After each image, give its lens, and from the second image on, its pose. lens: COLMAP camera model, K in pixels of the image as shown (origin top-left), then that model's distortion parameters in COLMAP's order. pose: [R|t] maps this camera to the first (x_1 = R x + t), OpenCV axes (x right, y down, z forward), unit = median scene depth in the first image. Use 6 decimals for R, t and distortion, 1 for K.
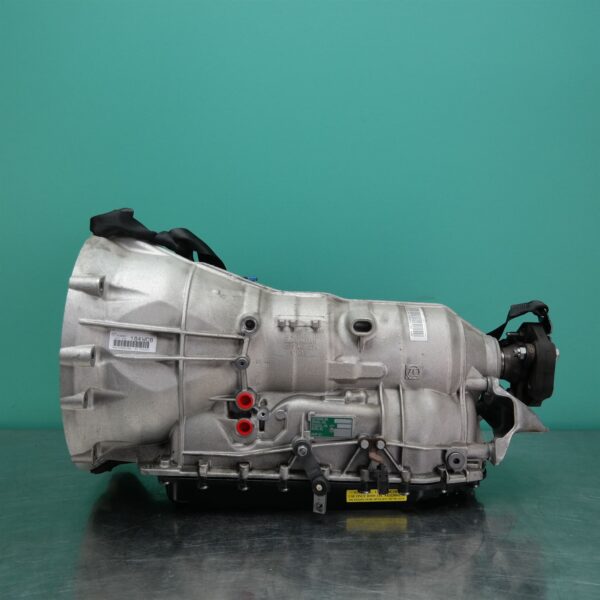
lens RADIAL K [[702.0, 0, 300.0], [0, 702.0, 300.0], [0, 0, 1]] dist [0.013858, 0.008639]
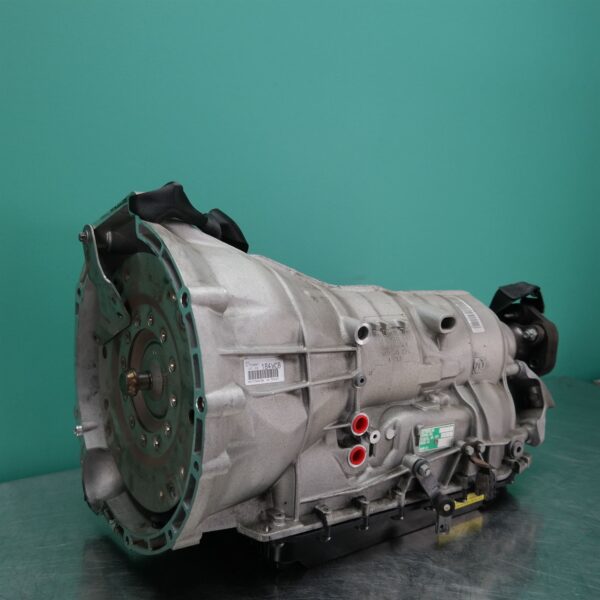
lens RADIAL K [[723.4, 0, 300.0], [0, 723.4, 300.0], [0, 0, 1]] dist [0.004317, -0.000406]
pose [[0.819802, -0.061227, 0.569364, -0.609372], [0.020788, 0.996794, 0.077258, -0.069477], [-0.572269, -0.051500, 0.818447, 0.347954]]
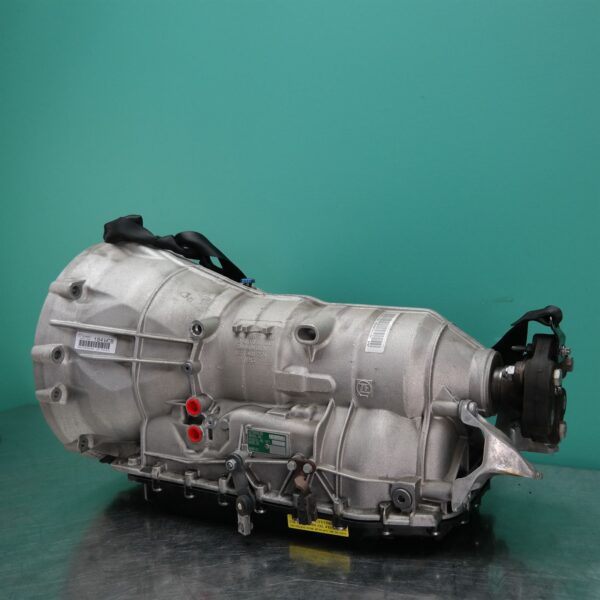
lens RADIAL K [[723.4, 0, 300.0], [0, 723.4, 300.0], [0, 0, 1]] dist [0.004317, -0.000406]
pose [[0.867899, 0.004008, -0.496724, 0.545682], [-0.002003, 0.999988, 0.004570, -0.009643], [0.496736, -0.002971, 0.867897, 0.201080]]
